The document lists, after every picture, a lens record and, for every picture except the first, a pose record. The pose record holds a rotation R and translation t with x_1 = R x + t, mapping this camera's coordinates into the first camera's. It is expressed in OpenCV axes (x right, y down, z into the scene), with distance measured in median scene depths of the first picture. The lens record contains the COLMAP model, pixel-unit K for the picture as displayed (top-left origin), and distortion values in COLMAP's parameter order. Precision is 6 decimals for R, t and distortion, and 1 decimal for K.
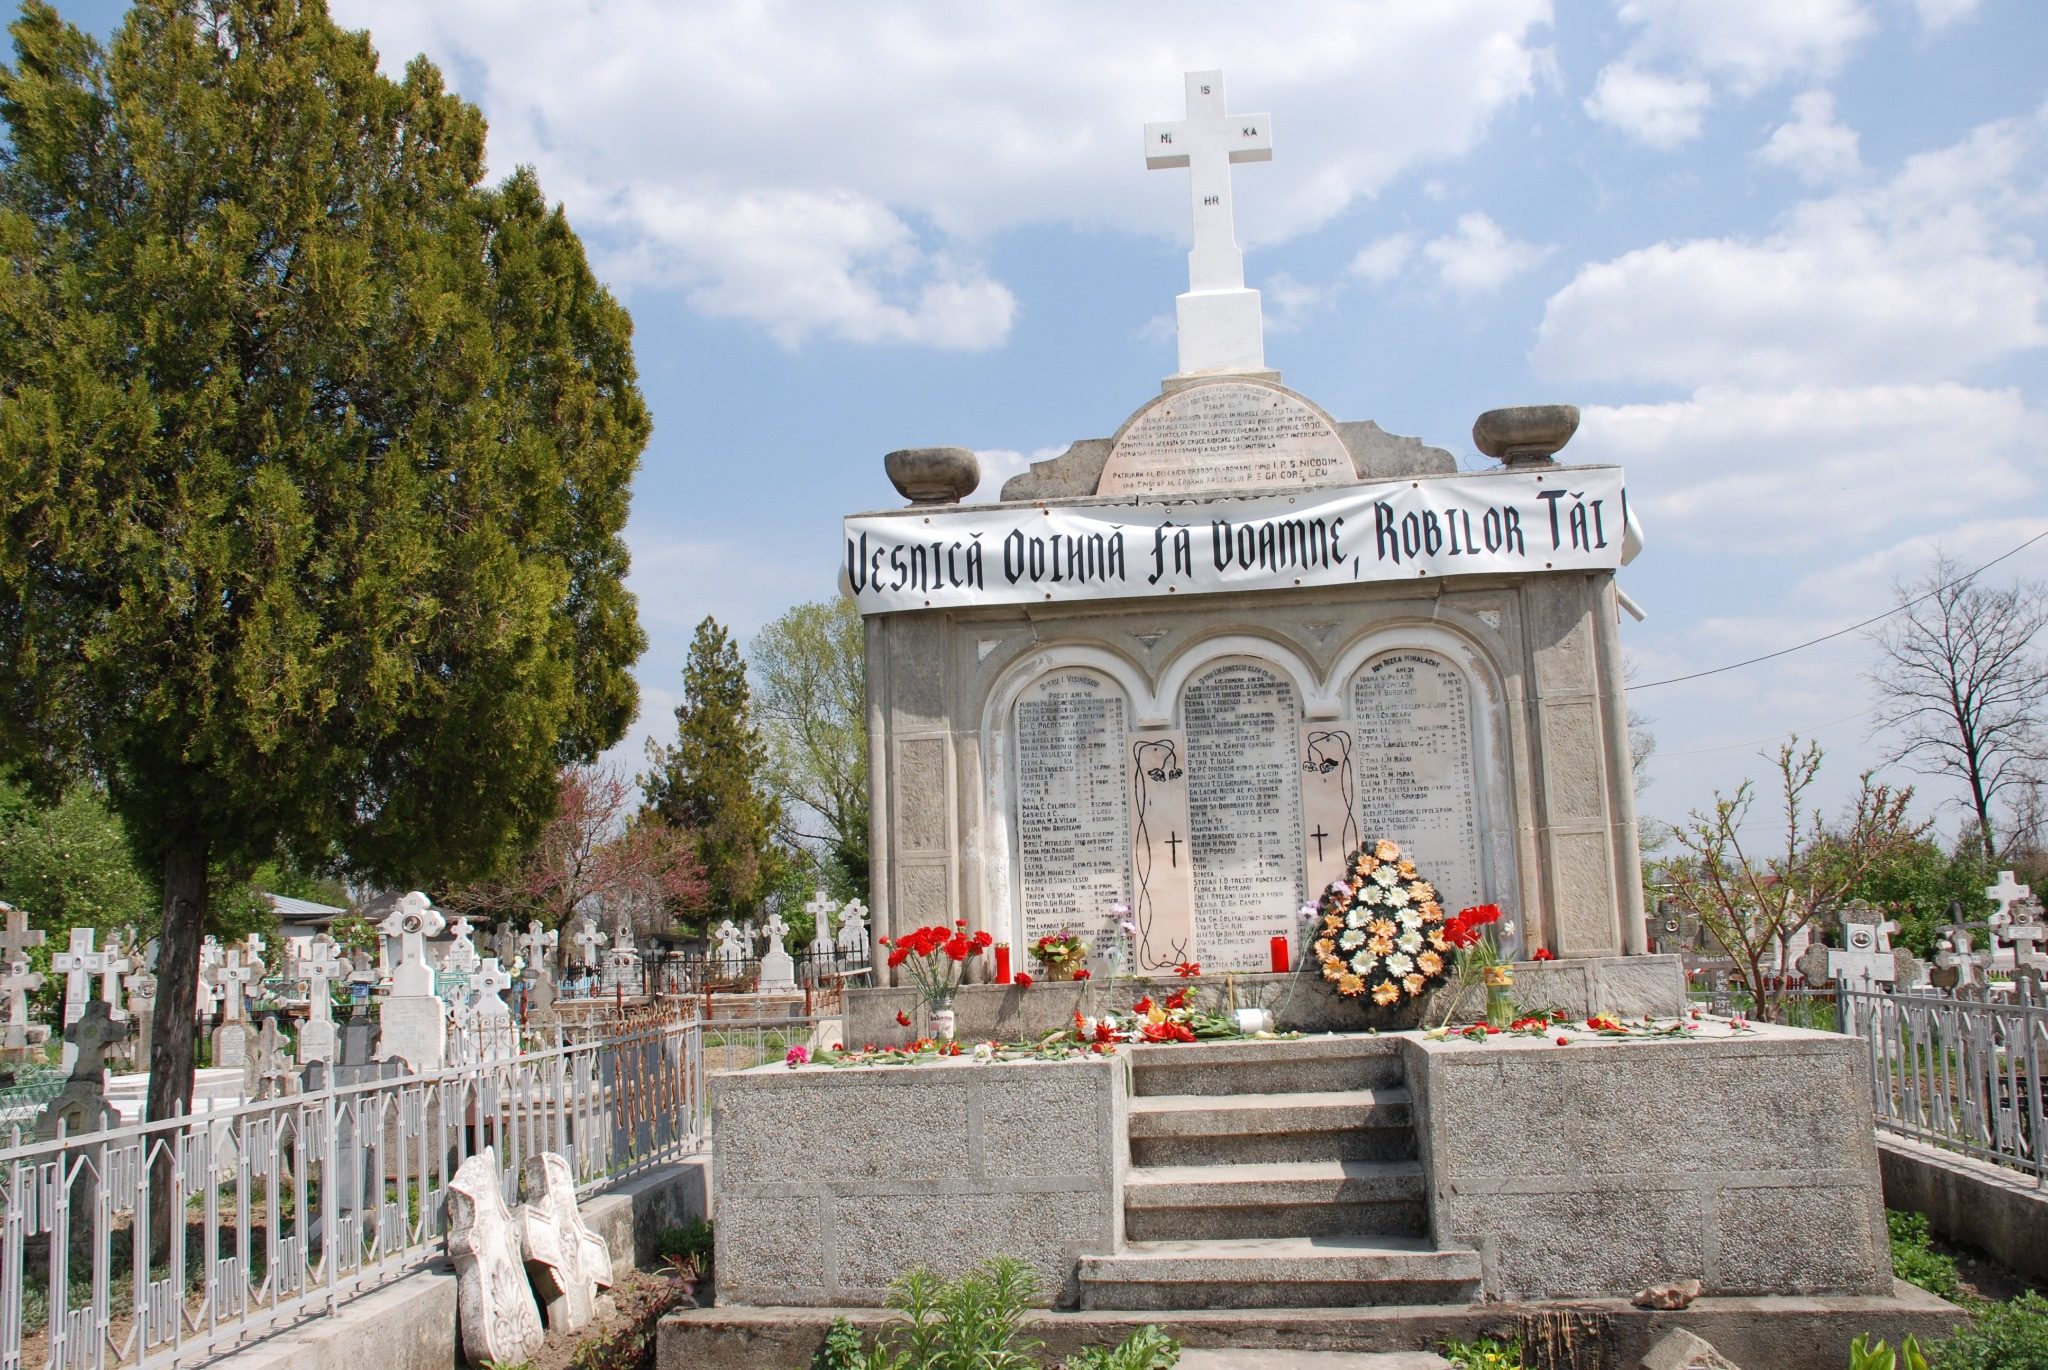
lens RADIAL K [[1727.1, 0, 1038.0], [0, 1727.1, 682.9], [0, 0, 1]] dist [-0.134985, 0.145749]
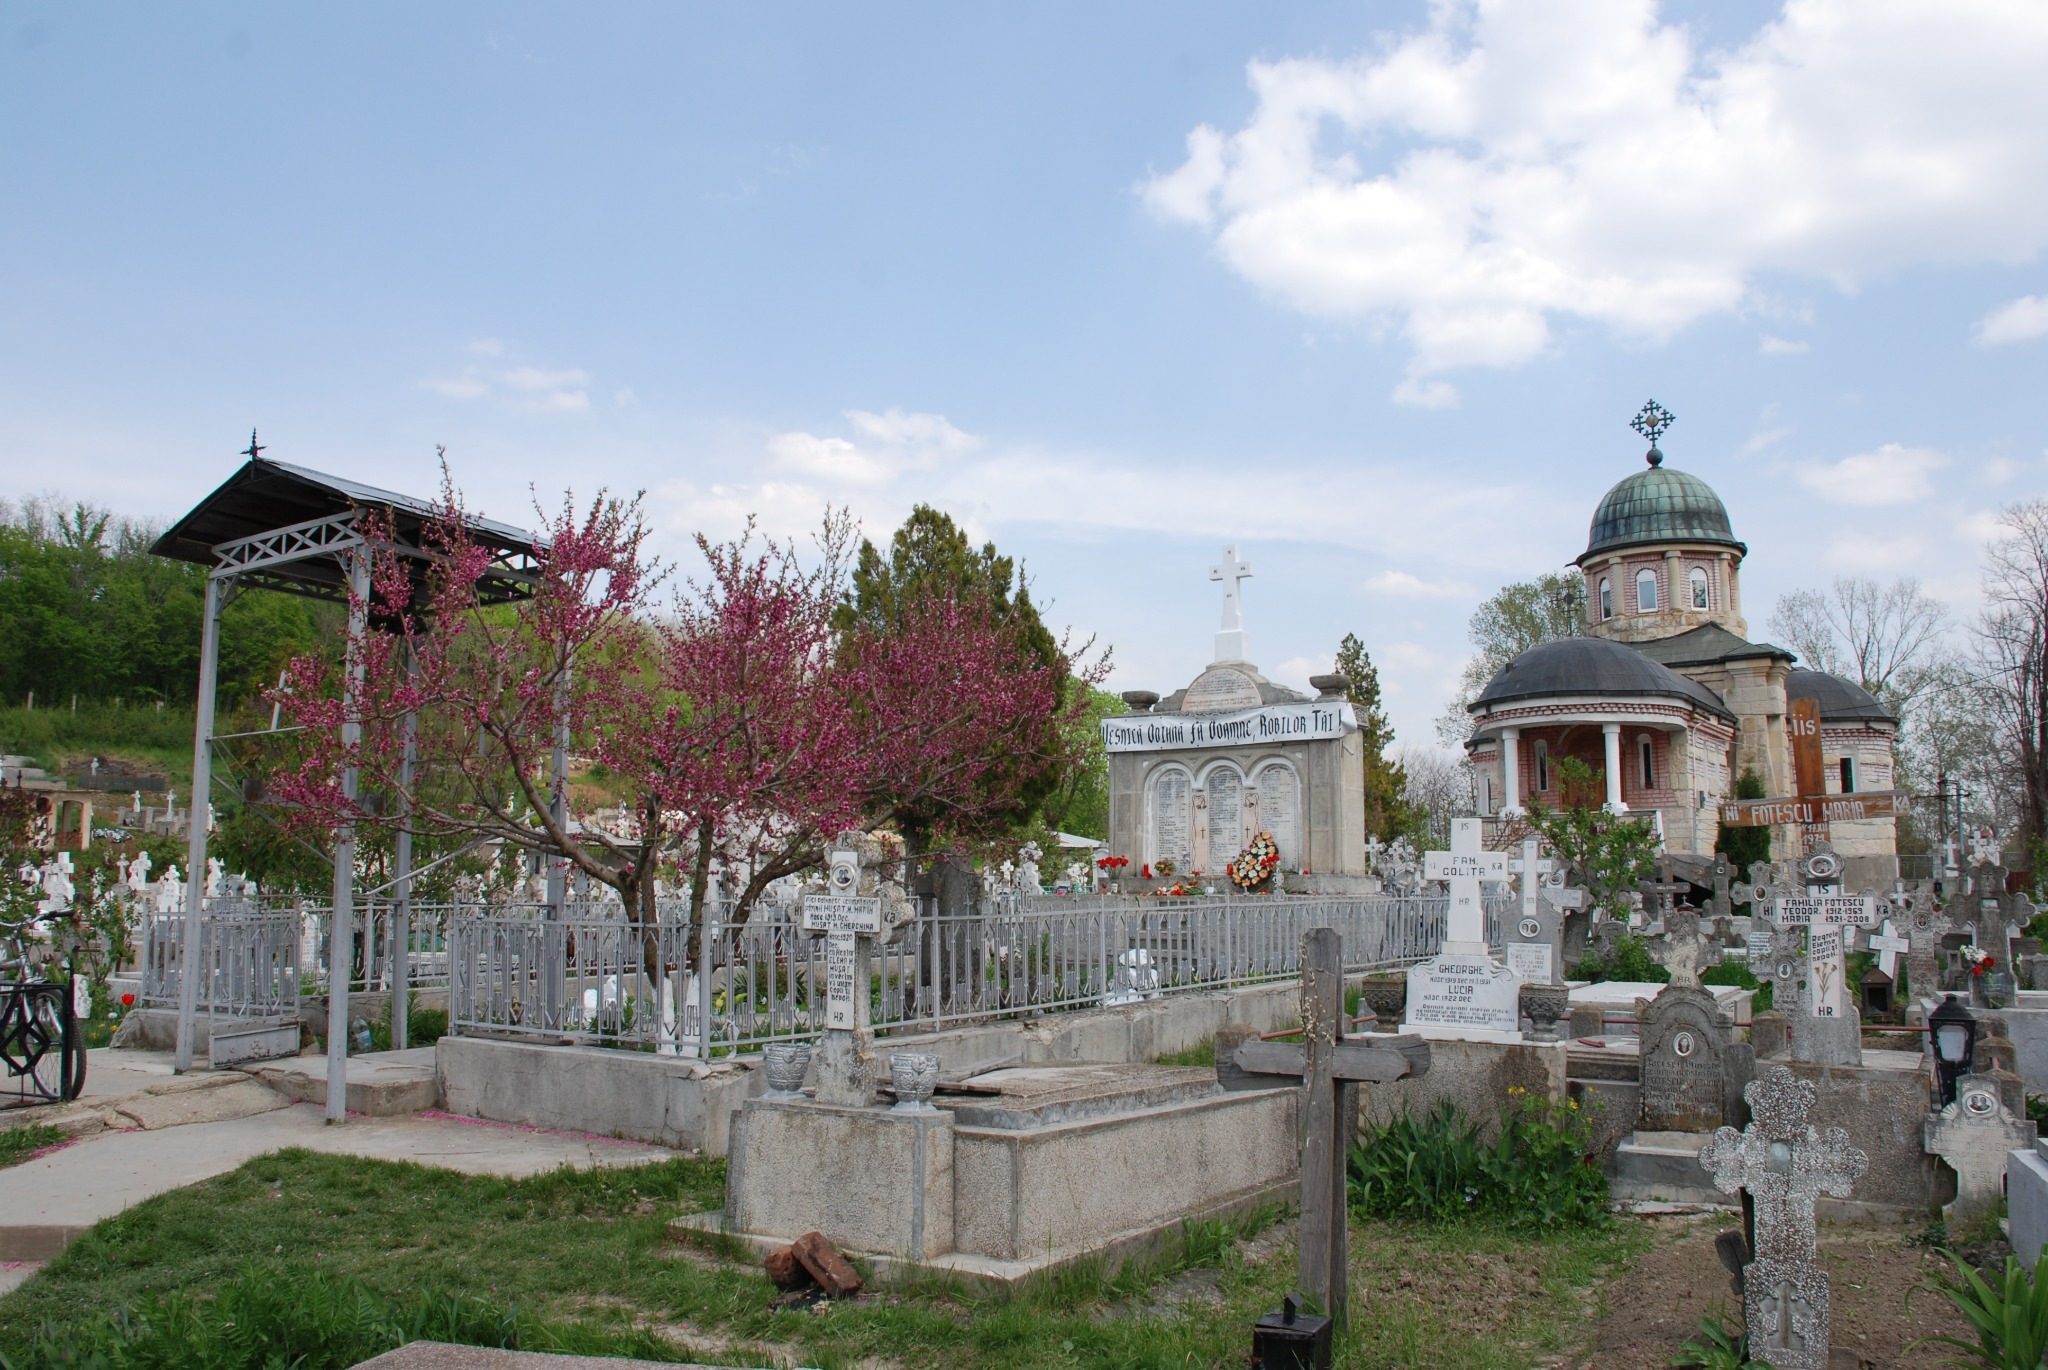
lens RADIAL K [[1621.7, 0, 1035.5], [0, 1621.7, 682.7], [0, 0, 1]] dist [-0.157121, 0.110689]
pose [[0.885777, -0.022277, -0.463577, 1.121477], [0.036806, 0.999073, 0.022317, -0.233227], [0.462650, -0.036830, 0.885776, -1.573209]]
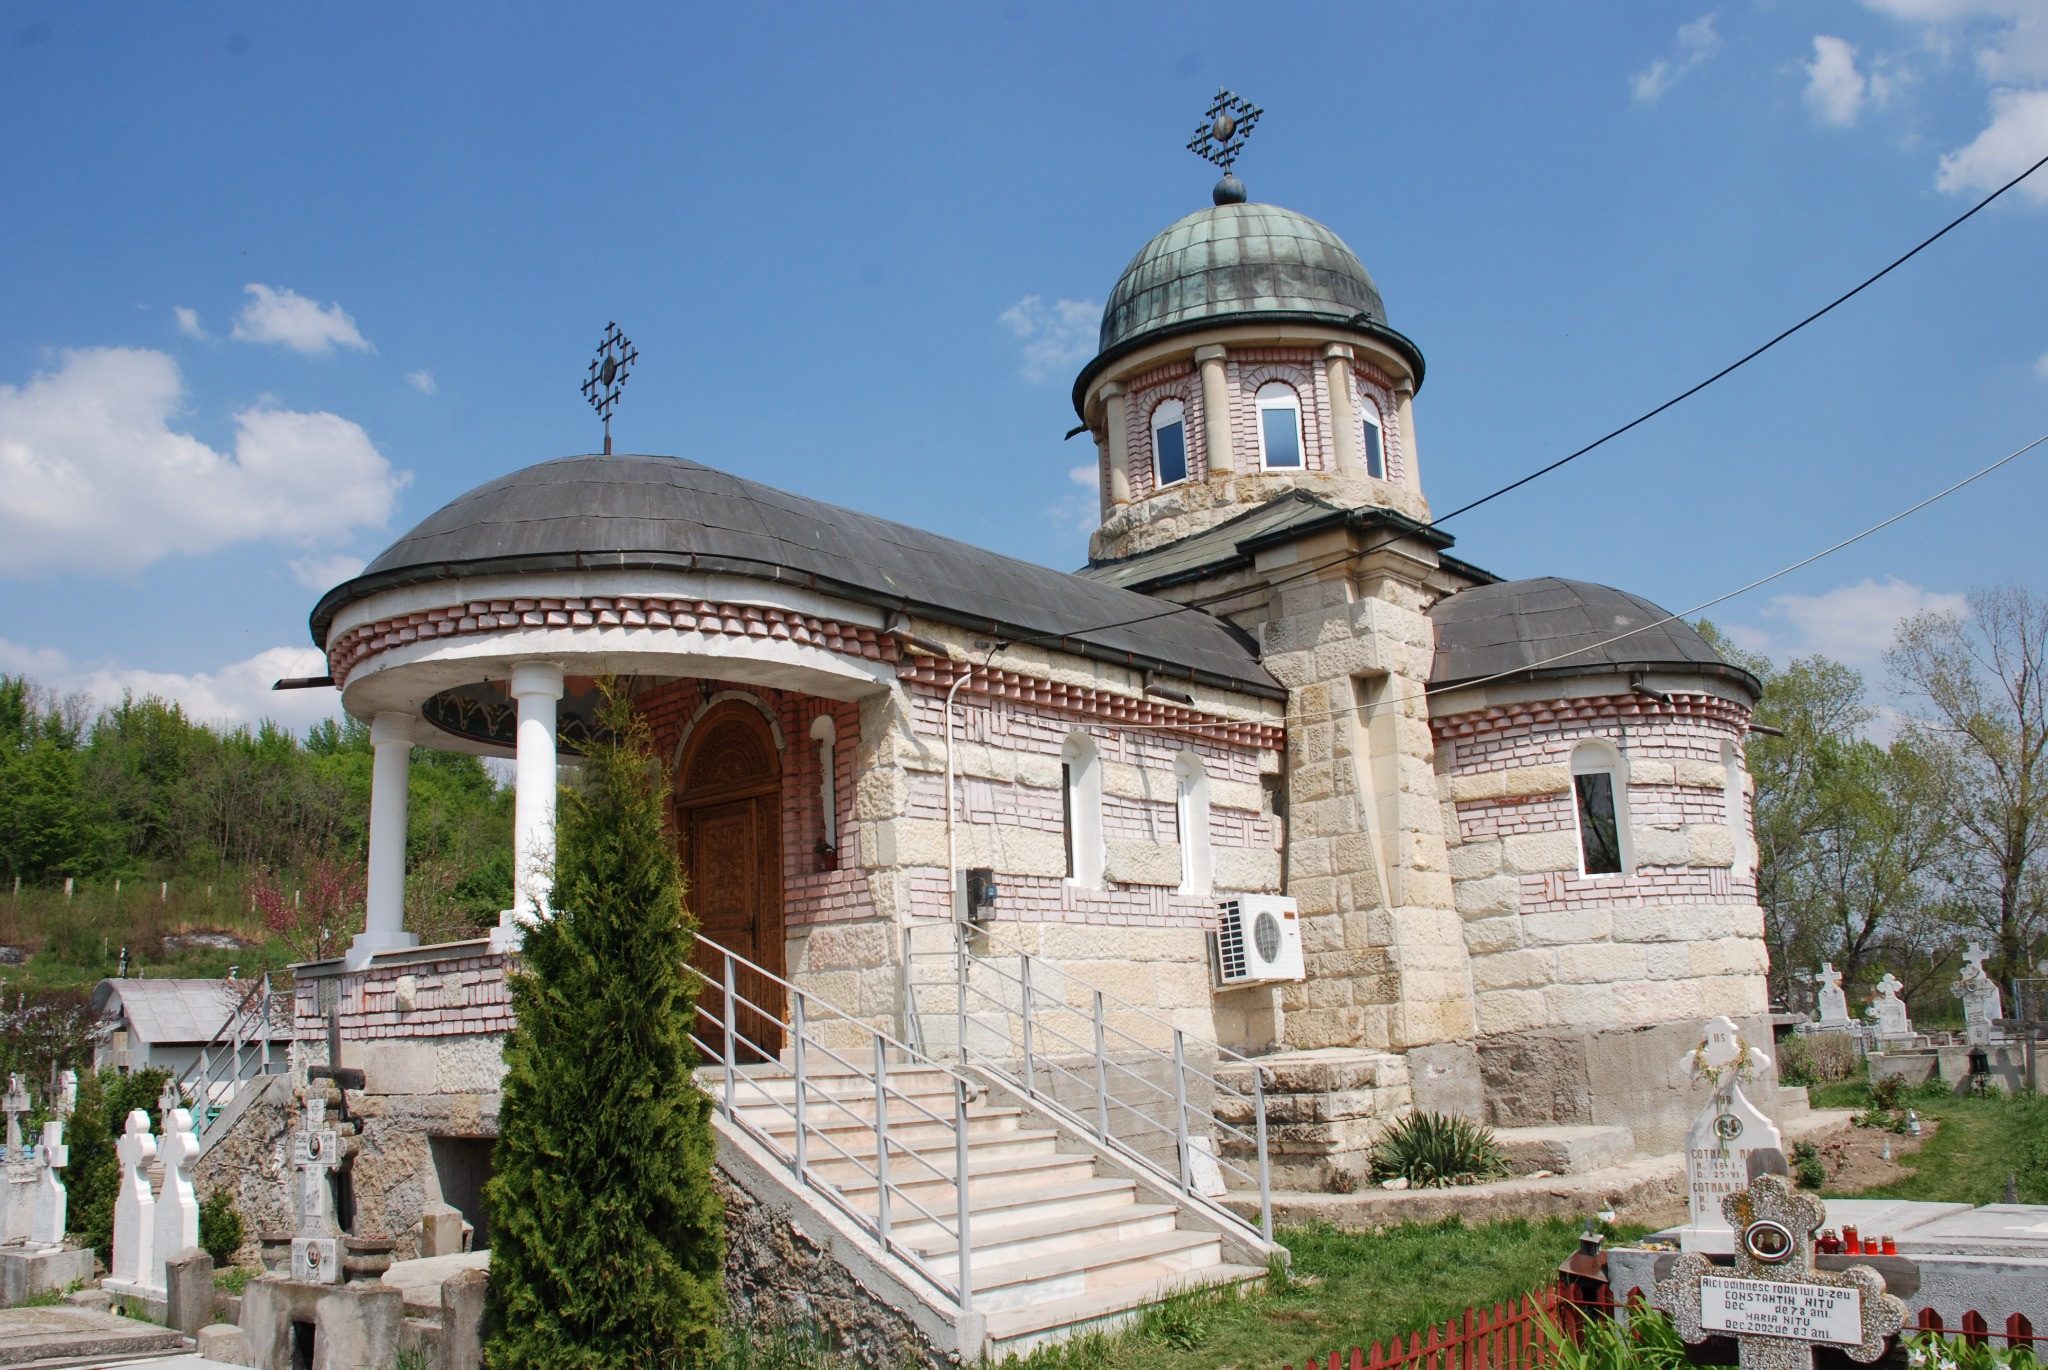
lens RADIAL K [[1621.7, 0, 1035.5], [0, 1621.7, 682.7], [0, 0, 1]] dist [-0.157121, 0.110689]
pose [[0.812883, -0.123649, -0.569151, 1.678637], [0.094237, 0.992251, -0.080974, 0.203232], [0.574753, 0.012187, 0.818236, 2.068433]]
